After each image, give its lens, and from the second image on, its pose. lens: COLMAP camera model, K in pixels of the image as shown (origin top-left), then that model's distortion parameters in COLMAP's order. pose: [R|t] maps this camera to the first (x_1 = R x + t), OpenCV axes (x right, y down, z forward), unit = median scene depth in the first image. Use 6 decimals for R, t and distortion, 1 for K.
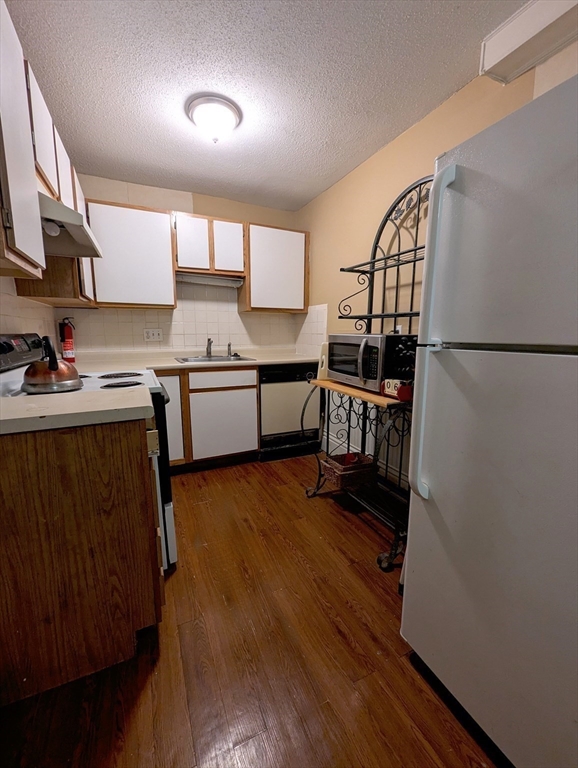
lens RADIAL K [[317.5, 0, 282.3], [0, 317.5, 386.7], [0, 0, 1]] dist [-0.000925, -0.000680]
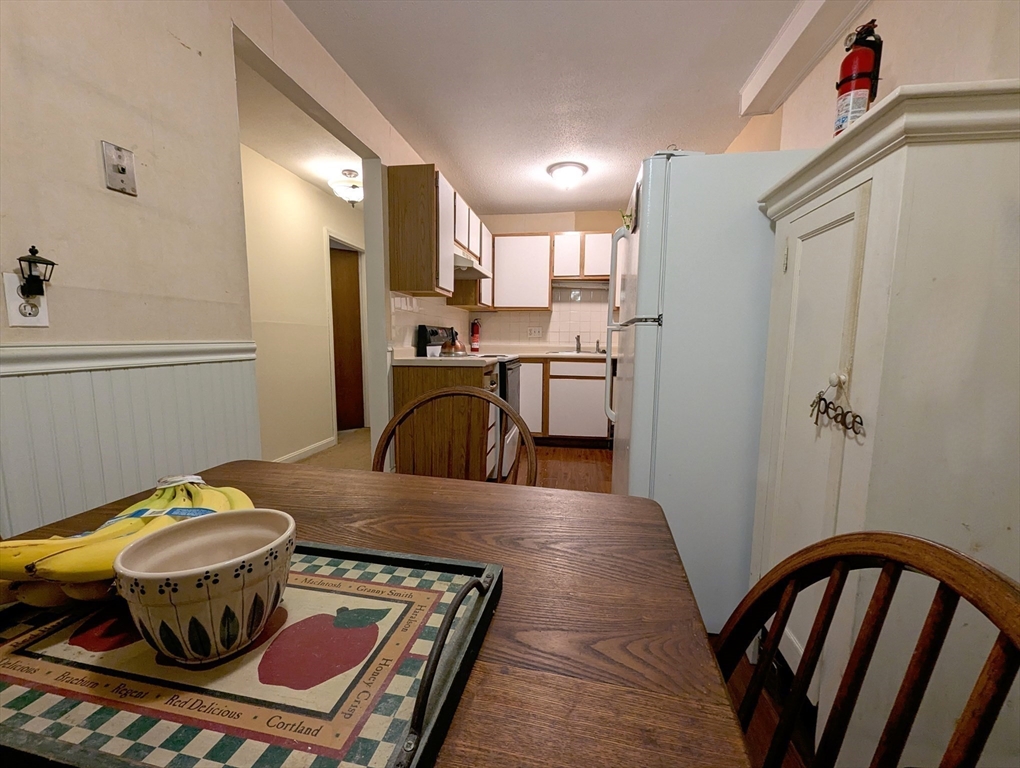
lens RADIAL K [[421.6, 0, 511.6], [0, 421.6, 389.7], [0, 0, 1]] dist [-0.000925, -0.000680]
pose [[0.839224, 0.073771, -0.538758, 0.436352], [-0.102497, 0.994456, -0.023490, 0.110446], [0.534038, 0.074934, 0.842133, -0.415821]]
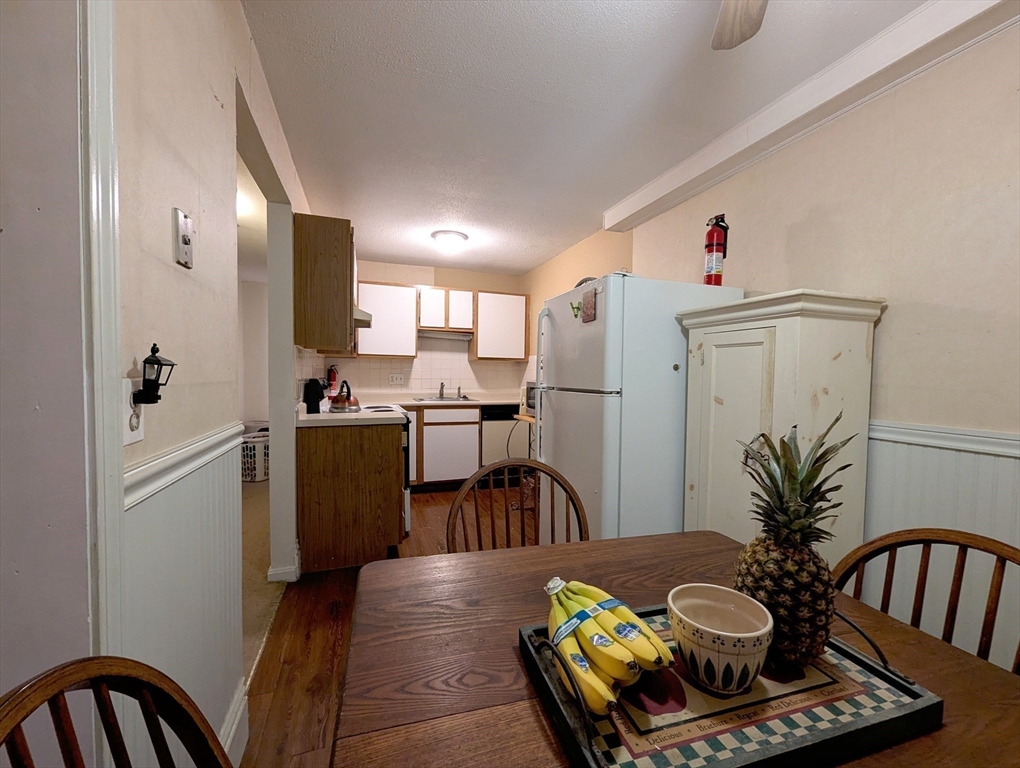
lens RADIAL K [[421.6, 0, 509.8], [0, 421.6, 391.1], [0, 0, 1]] dist [-0.000925, -0.000680]
pose [[0.996393, 0.016176, -0.083308, 0.171375], [-0.026923, 0.991208, -0.129548, 0.086200], [0.080480, 0.131324, 0.988067, -0.595305]]
